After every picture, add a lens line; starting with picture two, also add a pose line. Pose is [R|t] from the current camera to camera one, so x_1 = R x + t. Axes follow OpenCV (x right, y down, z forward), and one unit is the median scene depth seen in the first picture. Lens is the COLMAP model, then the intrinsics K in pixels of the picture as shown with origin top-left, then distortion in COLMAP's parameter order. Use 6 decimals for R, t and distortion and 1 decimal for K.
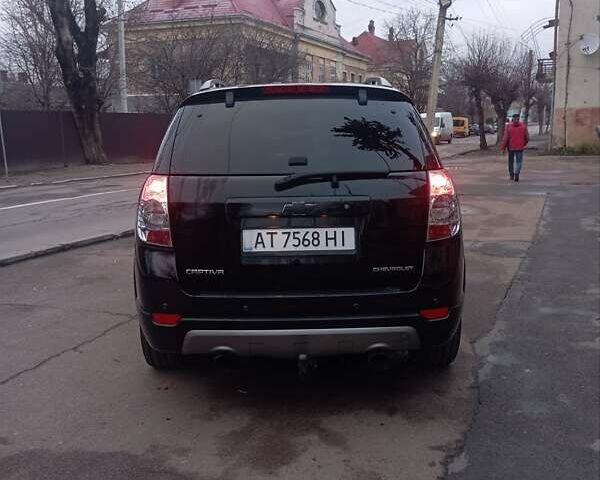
lens RADIAL K [[640.5, 0, 300.0], [0, 640.5, 240.0], [0, 0, 1]] dist [0.091154, -0.202507]
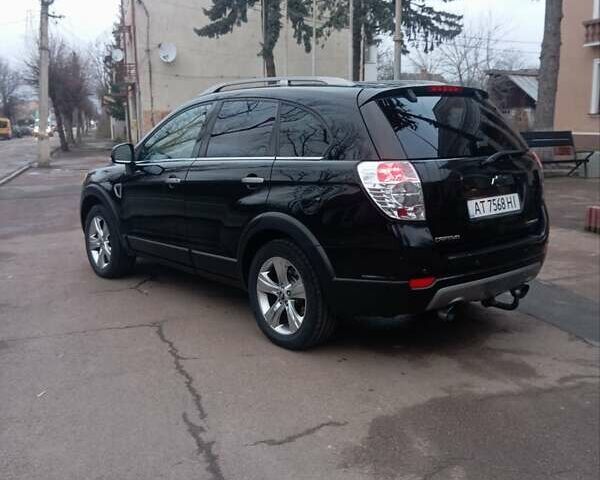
lens RADIAL K [[640.5, 0, 300.0], [0, 640.5, 240.0], [0, 0, 1]] dist [0.091154, -0.202507]
pose [[0.769795, -0.108858, 0.628940, -1.047529], [0.110906, 0.993173, 0.036156, -0.019833], [-0.628582, 0.041920, 0.776613, 0.220824]]
